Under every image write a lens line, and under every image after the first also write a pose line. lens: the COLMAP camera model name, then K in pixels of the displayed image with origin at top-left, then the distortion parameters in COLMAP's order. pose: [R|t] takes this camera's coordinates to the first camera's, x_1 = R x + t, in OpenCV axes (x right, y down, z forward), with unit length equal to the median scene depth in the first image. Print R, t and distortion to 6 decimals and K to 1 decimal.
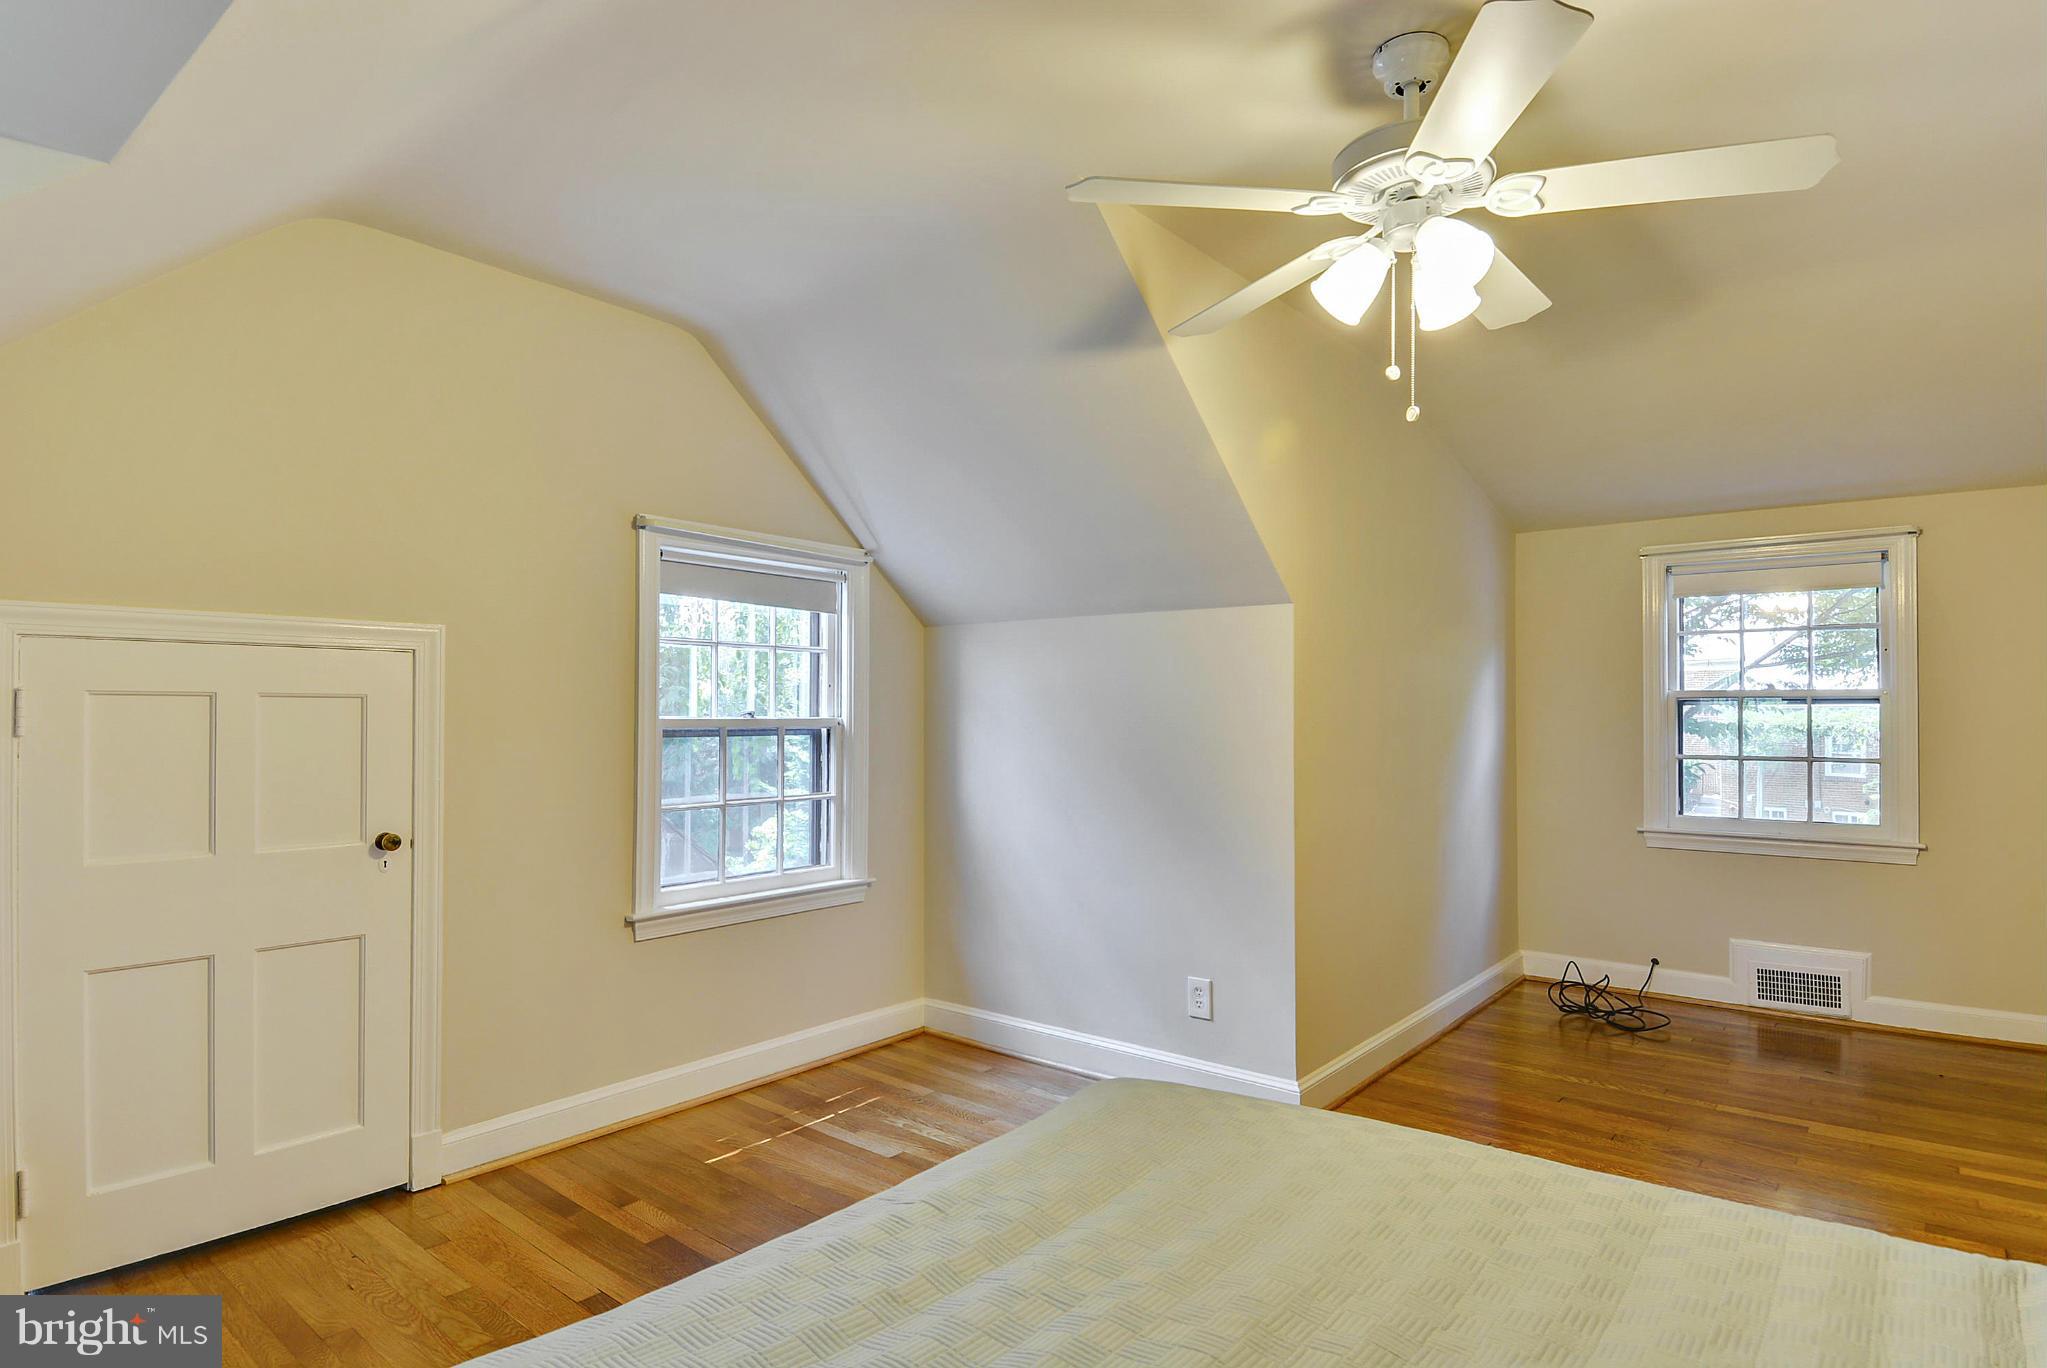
lens RADIAL K [[1101.9, 0, 1035.1], [0, 1101.9, 716.4], [0, 0, 1]] dist [0.041492, -0.047886]
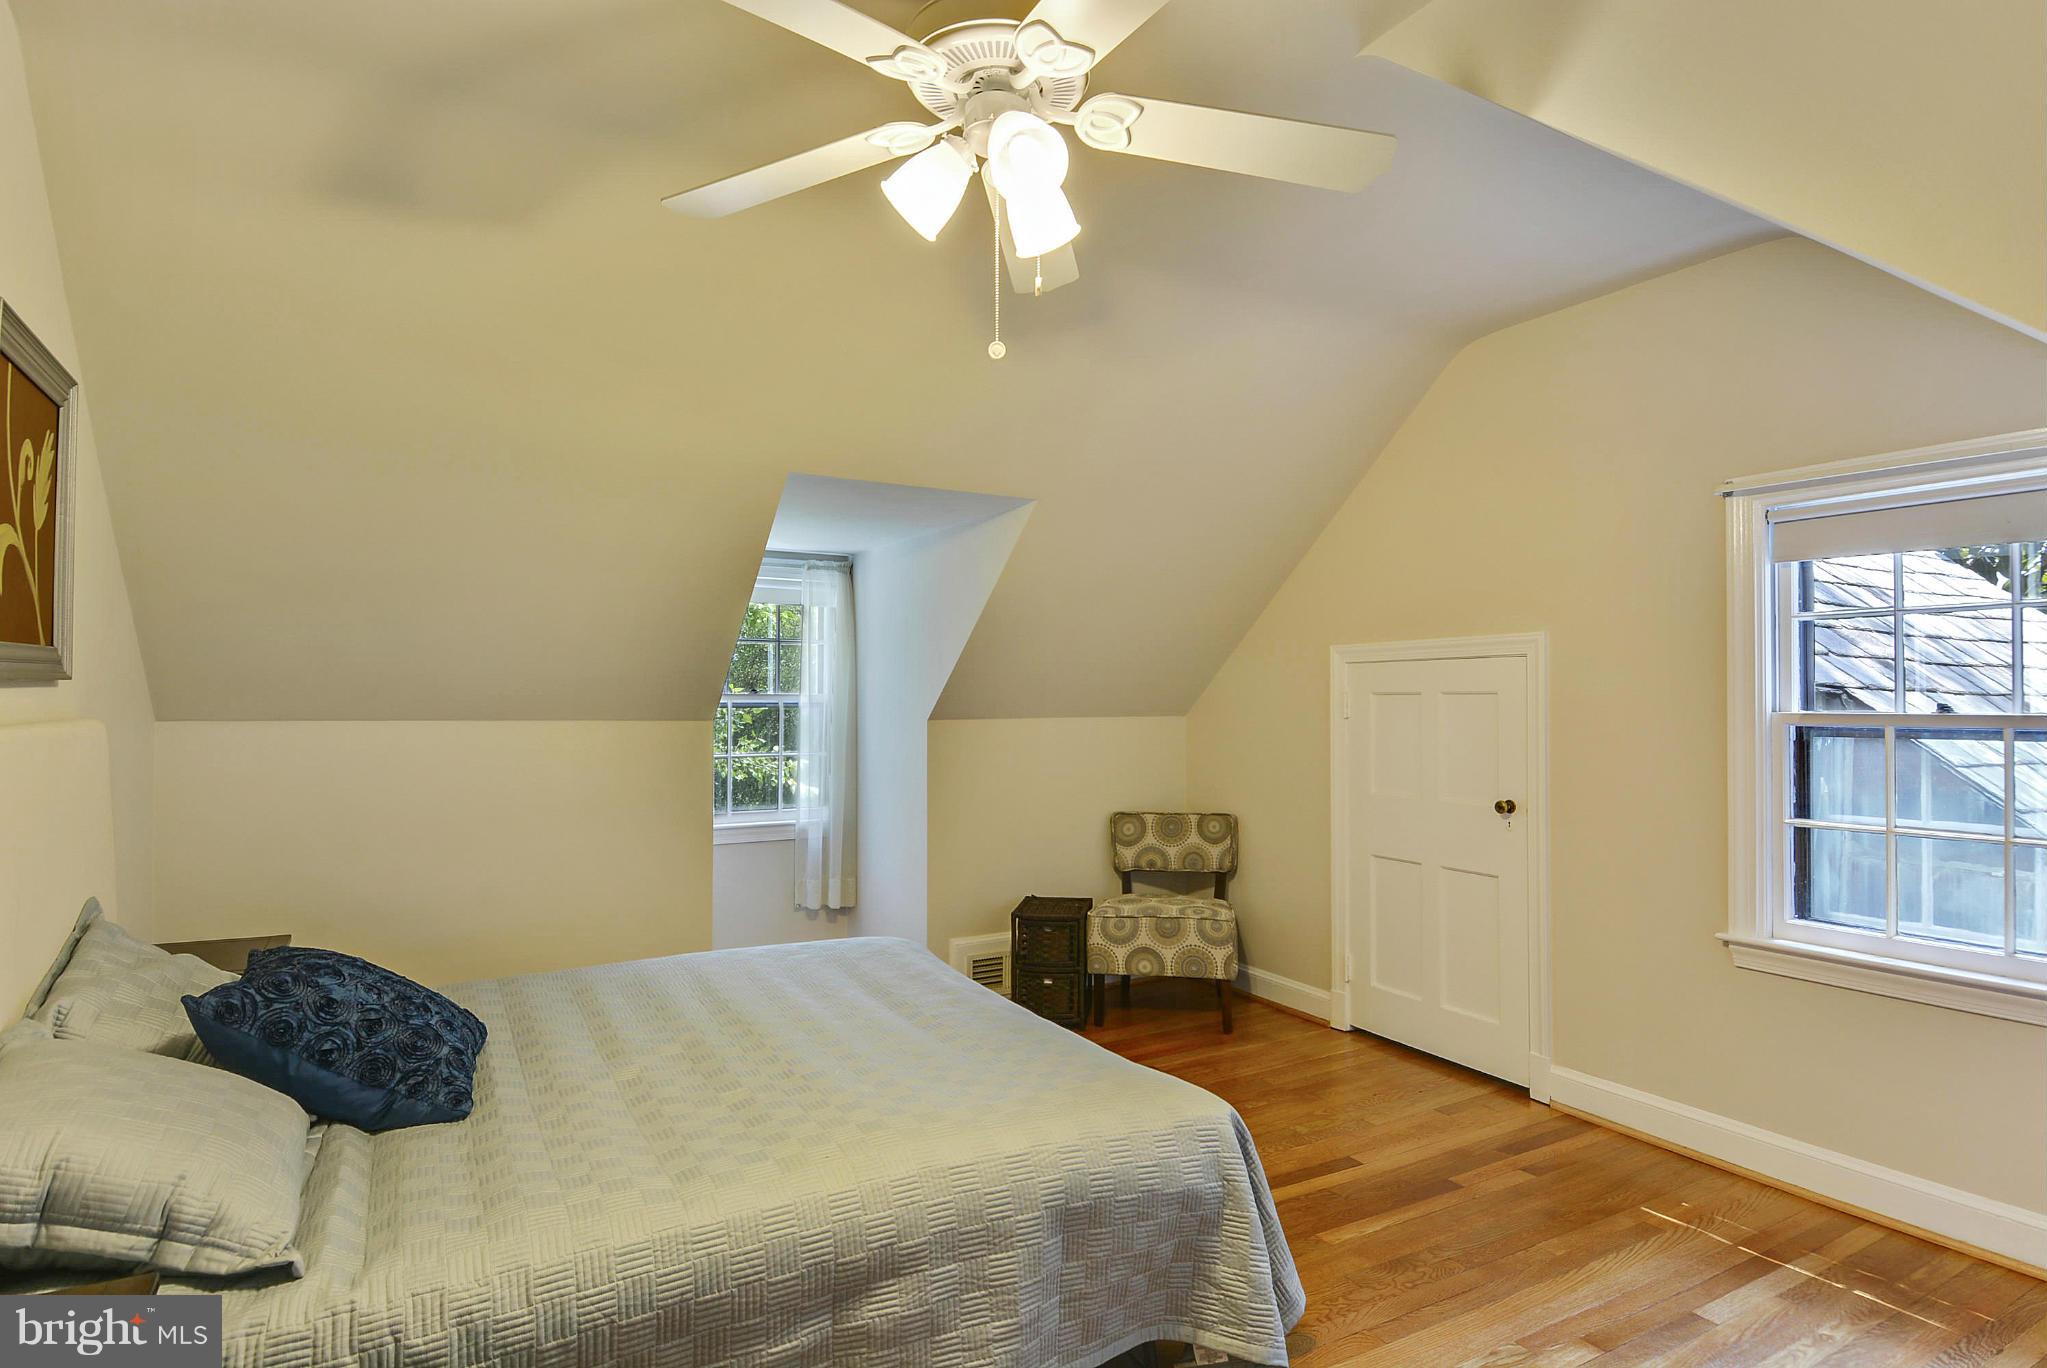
lens RADIAL K [[1101.9, 0, 1035.1], [0, 1101.9, 716.4], [0, 0, 1]] dist [0.041492, -0.047886]
pose [[-0.365181, 0.008639, -0.930896, 0.743752], [-0.007884, 0.999892, 0.012372, -0.002305], [0.930903, 0.011857, -0.365074, 0.898854]]
